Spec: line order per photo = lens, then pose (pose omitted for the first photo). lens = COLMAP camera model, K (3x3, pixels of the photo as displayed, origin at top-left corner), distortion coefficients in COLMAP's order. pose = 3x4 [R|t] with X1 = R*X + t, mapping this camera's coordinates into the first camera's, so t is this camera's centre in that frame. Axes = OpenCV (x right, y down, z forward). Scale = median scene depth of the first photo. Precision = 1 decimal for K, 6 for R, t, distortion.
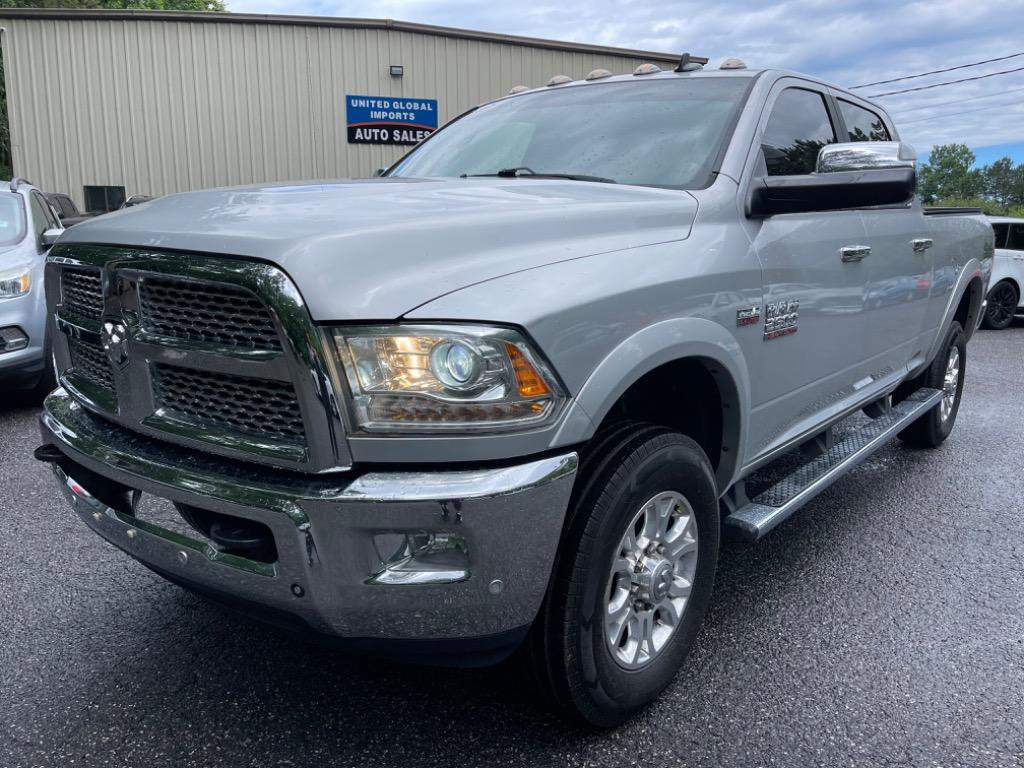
lens RADIAL K [[813.0, 0, 510.7], [0, 813.0, 381.9], [0, 0, 1]] dist [0.051097, -0.076326]
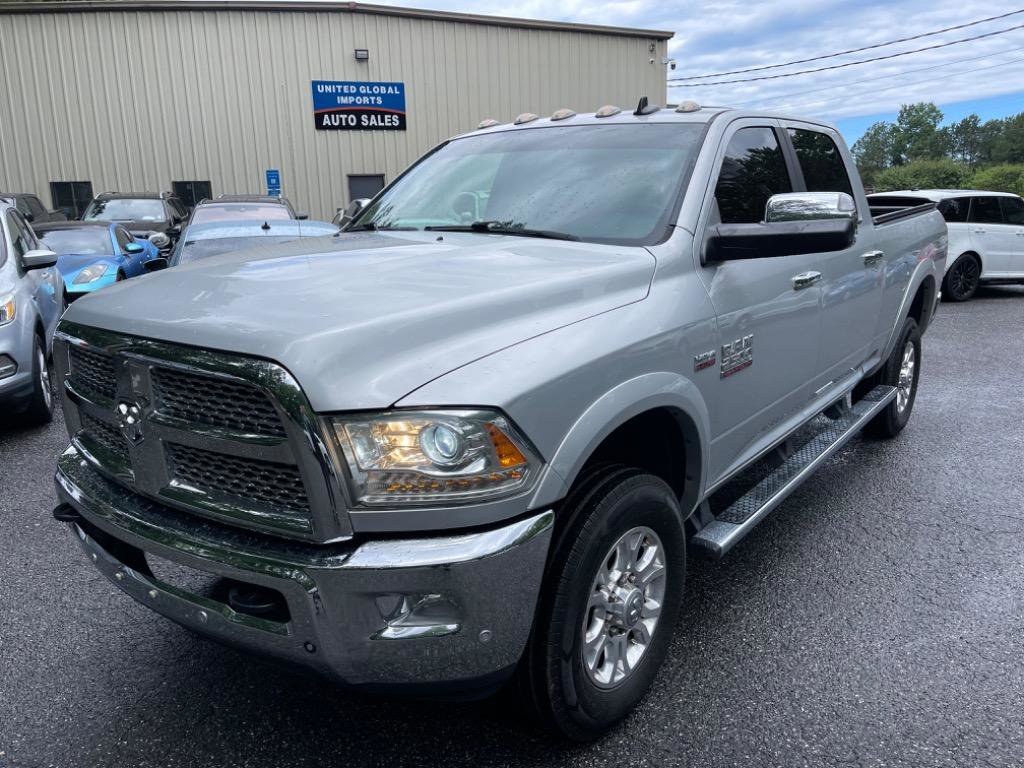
lens RADIAL K [[813.0, 0, 507.6], [0, 813.0, 383.5], [0, 0, 1]] dist [0.051097, -0.076326]
pose [[0.999051, -0.037334, 0.022418, 0.000498], [0.036519, 0.998694, 0.035718, -0.091559], [-0.023723, -0.034865, 0.999110, -0.081119]]
